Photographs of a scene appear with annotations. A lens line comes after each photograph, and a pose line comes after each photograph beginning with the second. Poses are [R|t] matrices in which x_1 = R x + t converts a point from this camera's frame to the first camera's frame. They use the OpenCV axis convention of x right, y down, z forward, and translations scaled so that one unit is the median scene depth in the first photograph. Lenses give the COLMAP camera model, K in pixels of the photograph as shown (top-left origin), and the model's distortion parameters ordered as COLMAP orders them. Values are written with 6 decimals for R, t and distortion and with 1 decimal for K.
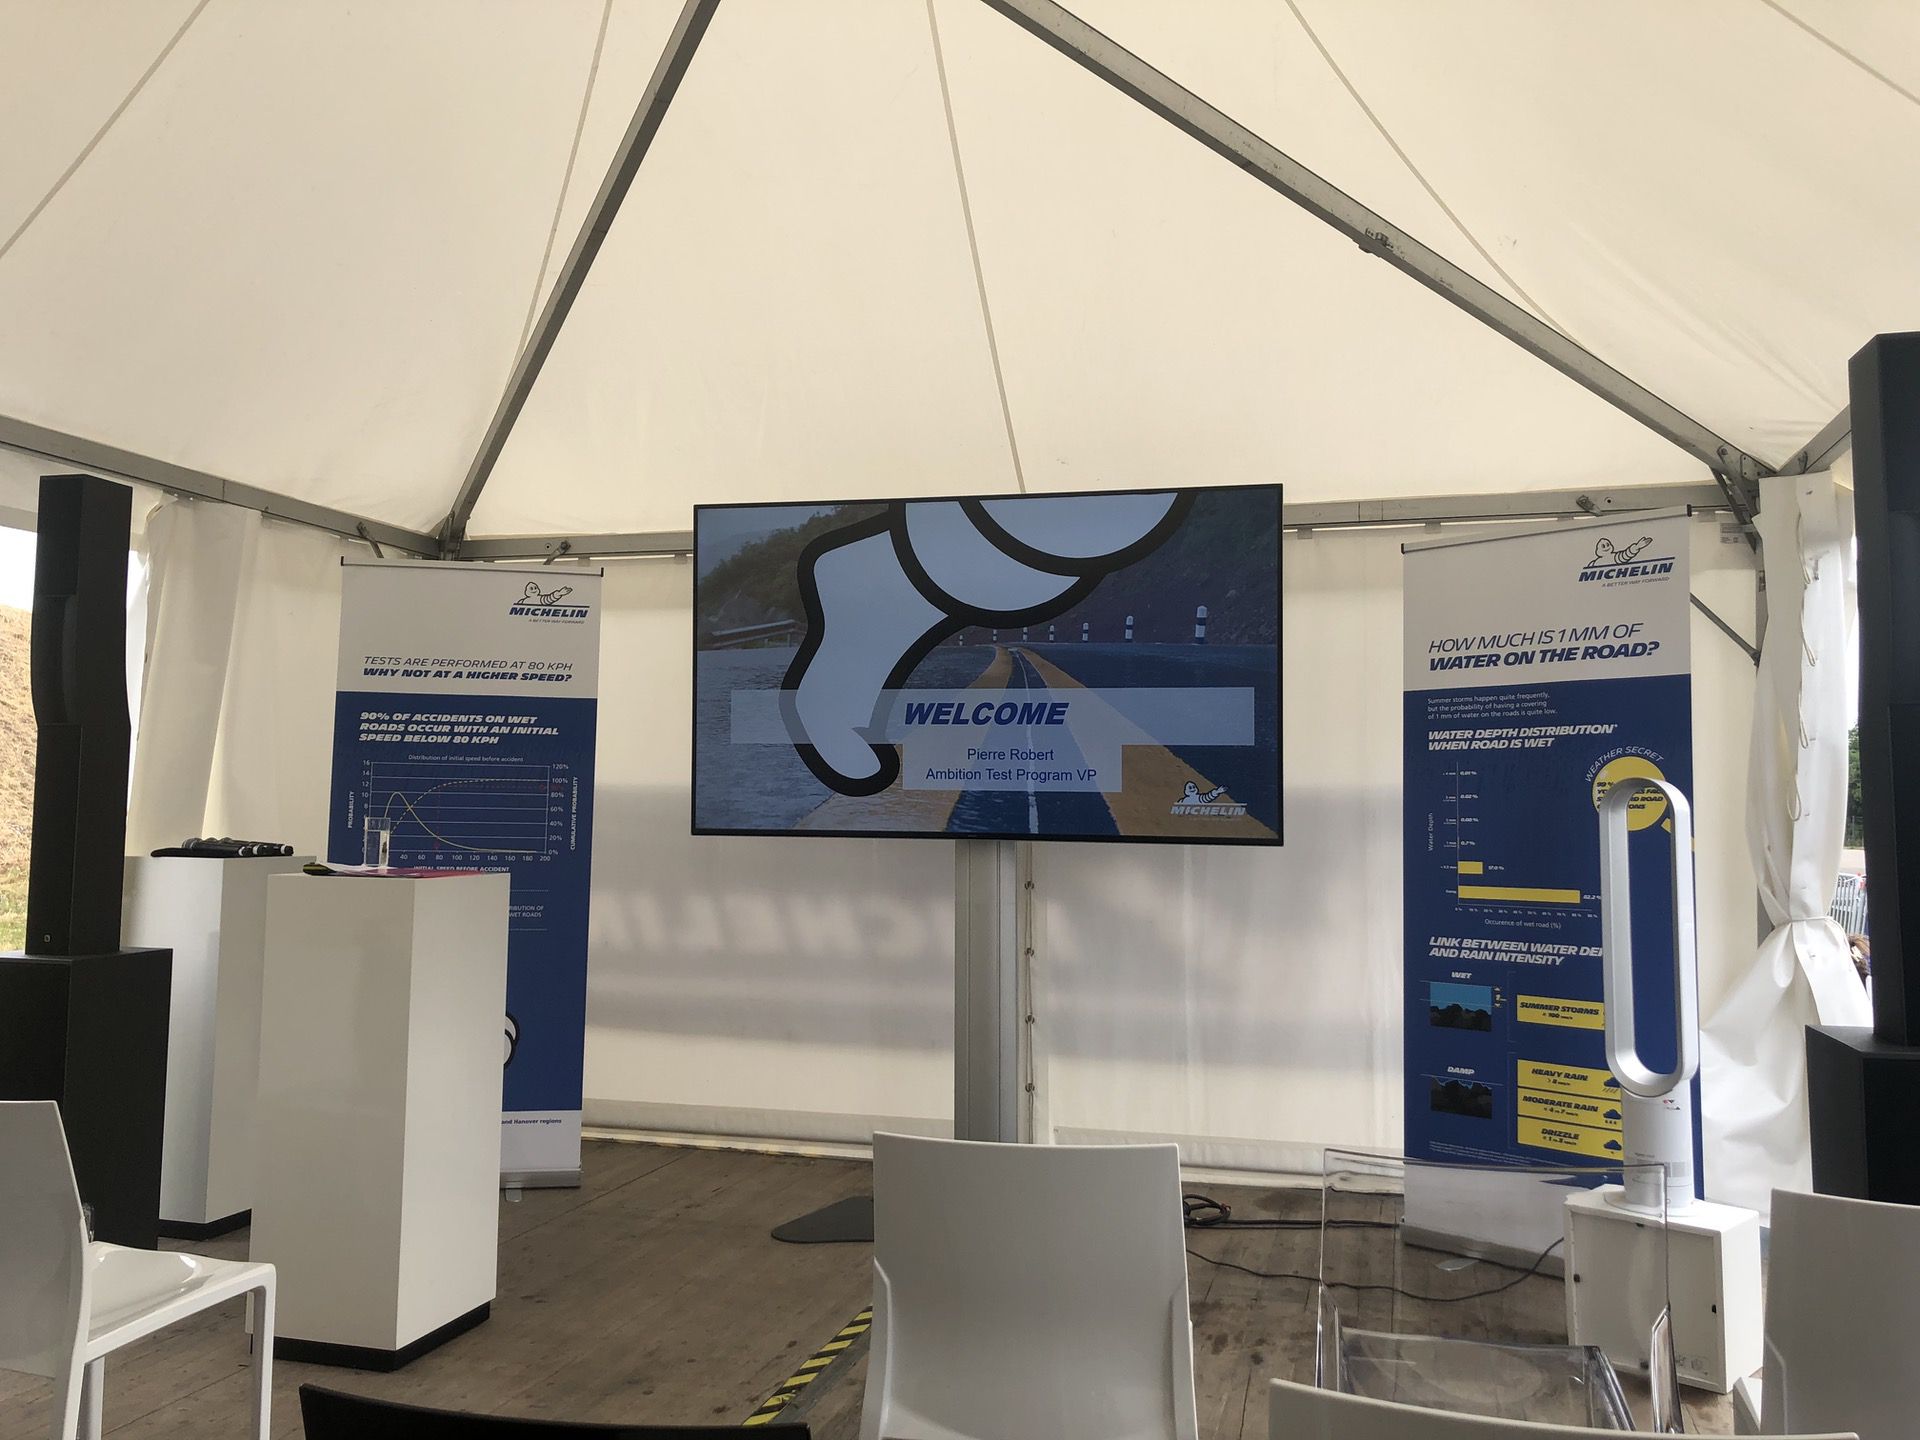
lens RADIAL K [[1530.8, 0, 957.3], [0, 1530.8, 695.5], [0, 0, 1]] dist [0.039222, -0.051821]
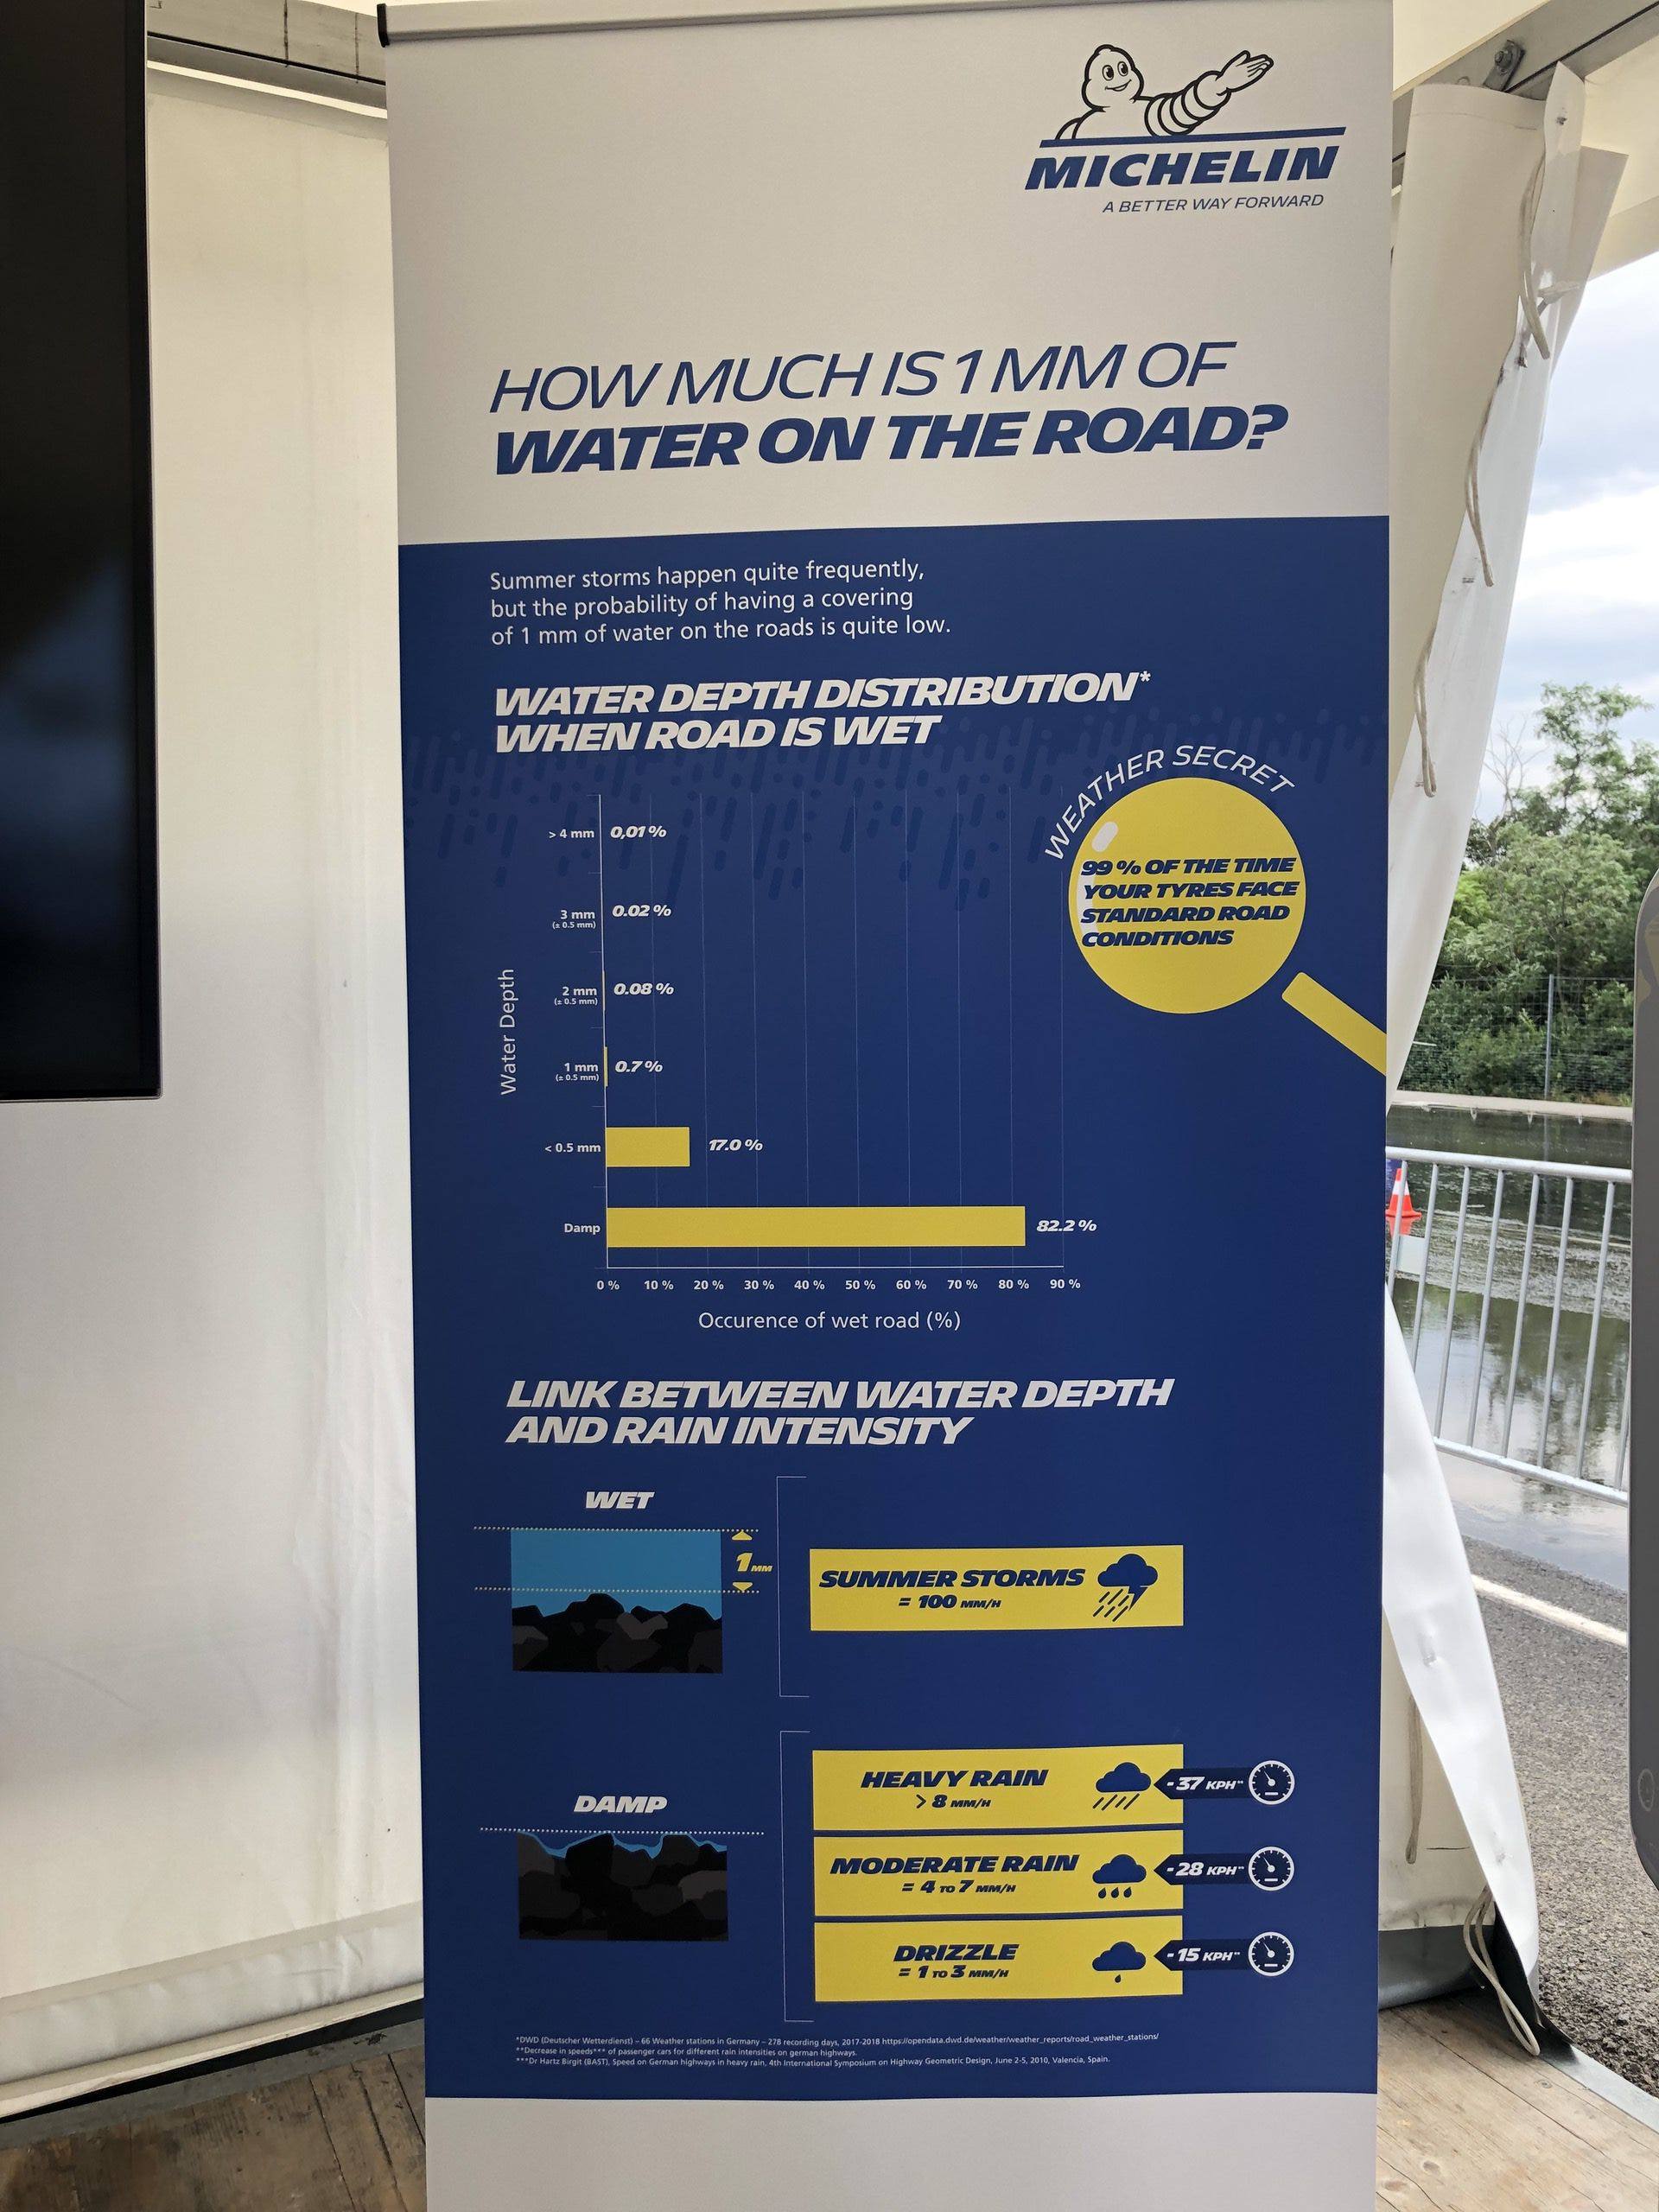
lens RADIAL K [[1763.6, 0, 833.9], [0, 1763.6, 1097.4], [0, 0, 1]] dist [0.039222, -0.051821]
pose [[0.997465, -0.026620, 0.065996, 0.344953], [0.019275, 0.993796, 0.109534, 0.064672], [-0.068502, -0.107984, 0.991790, 0.650638]]
